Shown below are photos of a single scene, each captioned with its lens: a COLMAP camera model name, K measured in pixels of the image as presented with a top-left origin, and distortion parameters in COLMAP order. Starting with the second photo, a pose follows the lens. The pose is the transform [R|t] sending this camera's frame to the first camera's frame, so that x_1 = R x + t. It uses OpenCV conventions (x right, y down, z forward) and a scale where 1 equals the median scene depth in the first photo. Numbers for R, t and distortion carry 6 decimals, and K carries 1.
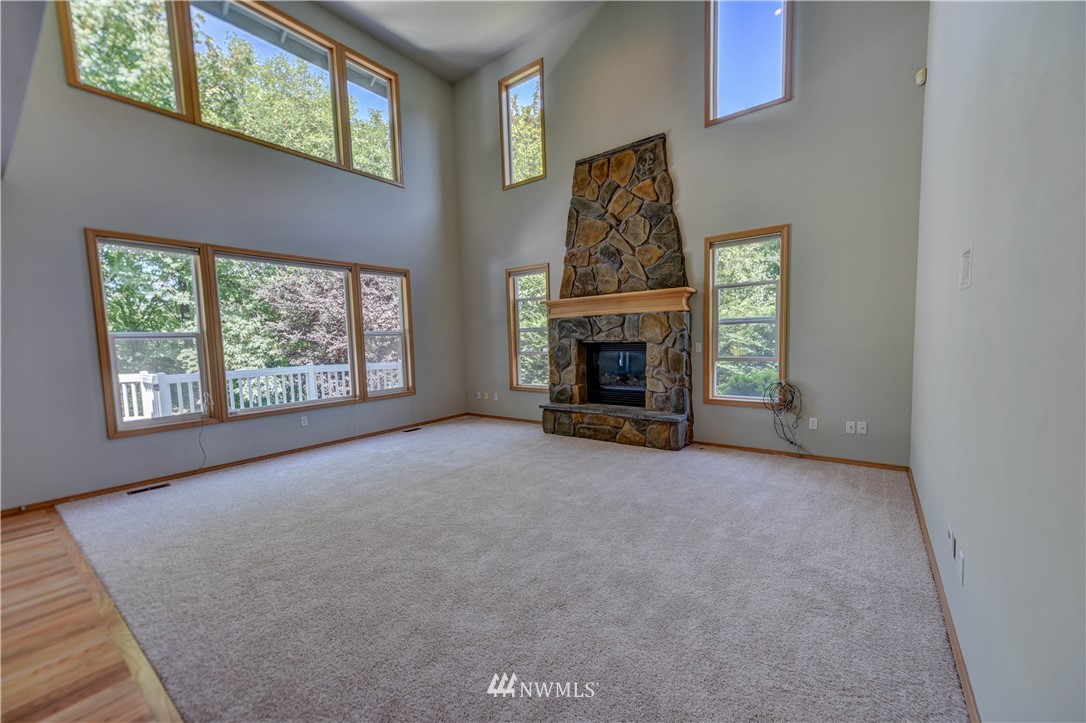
lens RADIAL K [[423.4, 0, 552.2], [0, 423.4, 367.5], [0, 0, 1]] dist [0.013111, 0.000183]
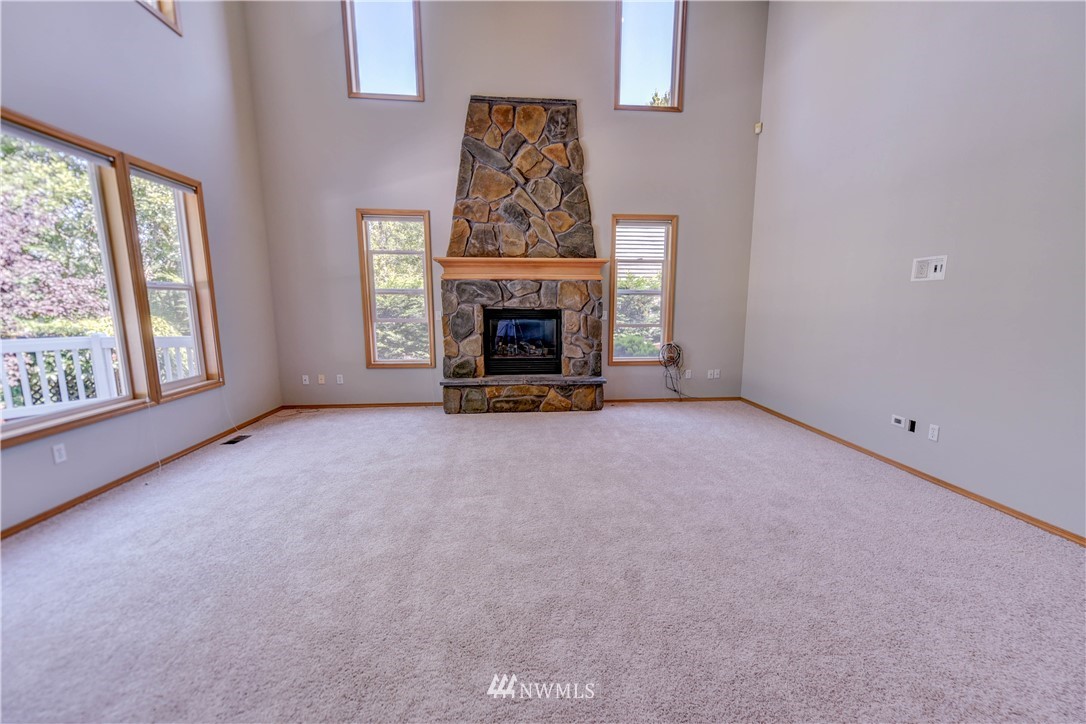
lens RADIAL K [[441.8, 0, 551.9], [0, 441.8, 369.7], [0, 0, 1]] dist [0.012060, -0.000135]
pose [[0.746453, -0.071154, 0.661623, -0.495792], [0.025661, 0.996605, 0.078229, 0.000469], [-0.664943, -0.041416, 0.745745, 0.217218]]
